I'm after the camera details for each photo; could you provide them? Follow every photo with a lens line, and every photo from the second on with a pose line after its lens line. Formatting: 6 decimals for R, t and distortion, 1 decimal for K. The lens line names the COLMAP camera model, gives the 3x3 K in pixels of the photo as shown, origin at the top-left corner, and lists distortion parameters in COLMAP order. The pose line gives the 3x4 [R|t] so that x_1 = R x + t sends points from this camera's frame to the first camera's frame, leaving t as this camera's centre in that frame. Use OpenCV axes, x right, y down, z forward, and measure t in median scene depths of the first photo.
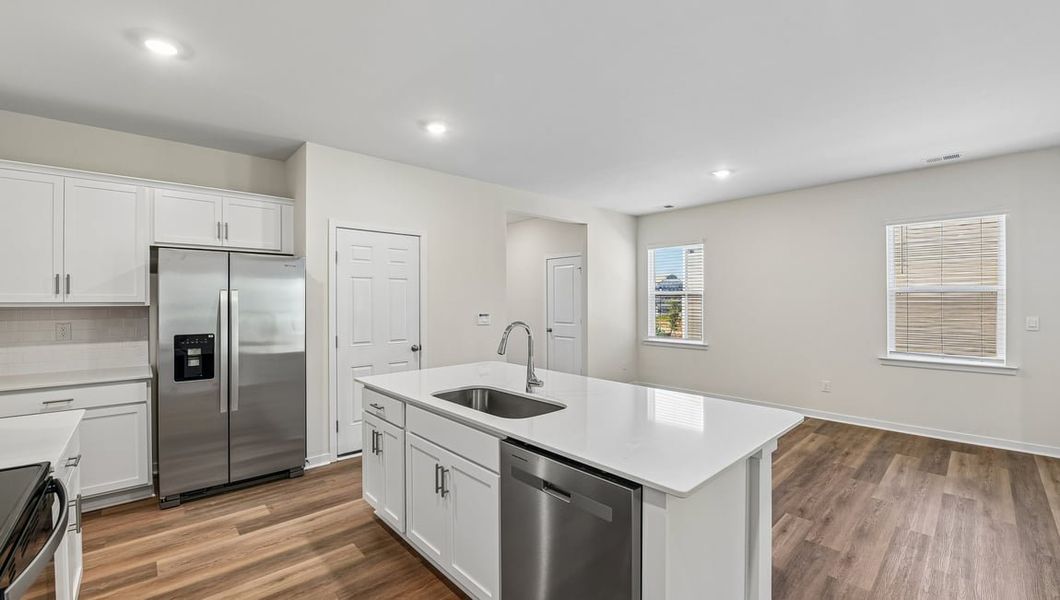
lens RADIAL K [[430.6, 0, 531.3], [0, 430.6, 299.8], [0, 0, 1]] dist [-0.011187, -0.002118]
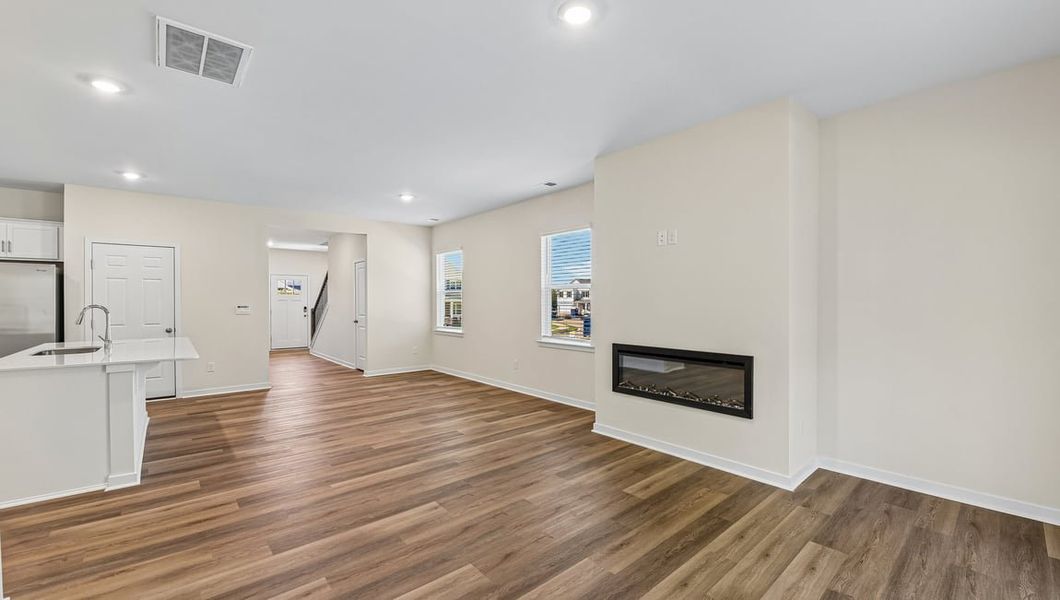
lens RADIAL K [[430.6, 0, 529.9], [0, 430.6, 292.7], [0, 0, 1]] dist [-0.011187, -0.002118]
pose [[0.998875, -0.000324, -0.047422, 0.976157], [-0.000587, 0.999816, -0.019188, 0.021162], [0.047419, 0.019194, 0.998691, -0.314276]]
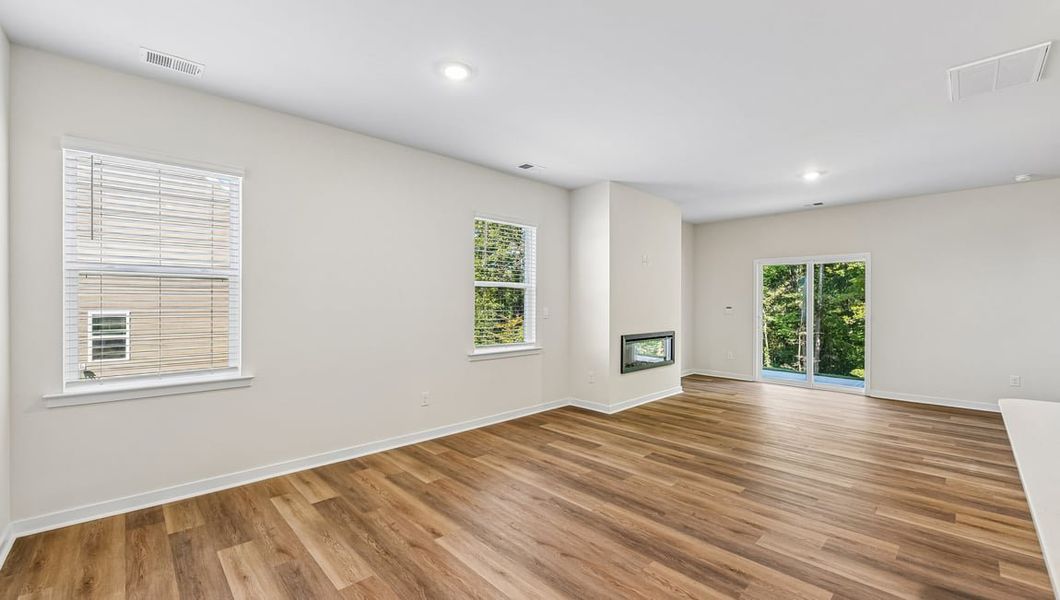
lens RADIAL K [[423.5, 0, 535.2], [0, 423.5, 293.5], [0, 0, 1]] dist [-0.018320, 0.000062]
pose [[-0.005336, 0.022639, 0.999729, -0.148243], [-0.002767, 0.999740, -0.022654, 0.024463], [-0.999982, -0.002887, -0.005272, 0.988074]]
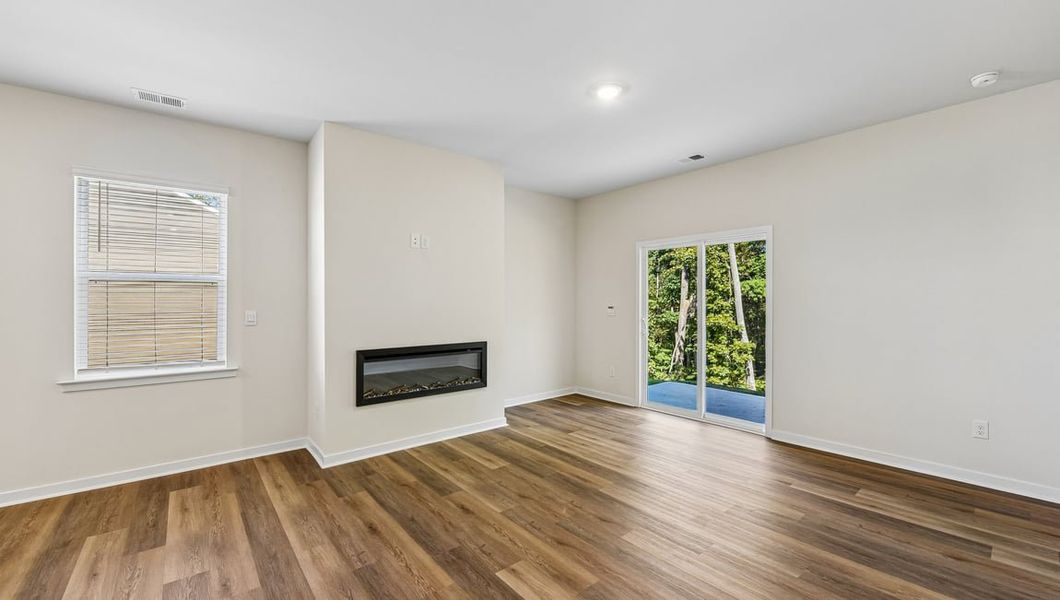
lens RADIAL K [[423.5, 0, 532.9], [0, 423.5, 297.3], [0, 0, 1]] dist [-0.018320, 0.000062]
pose [[0.061947, 0.010030, 0.998029, 0.286704], [0.003599, 0.999941, -0.010273, 0.021875], [-0.998073, 0.004228, 0.061907, 0.304697]]
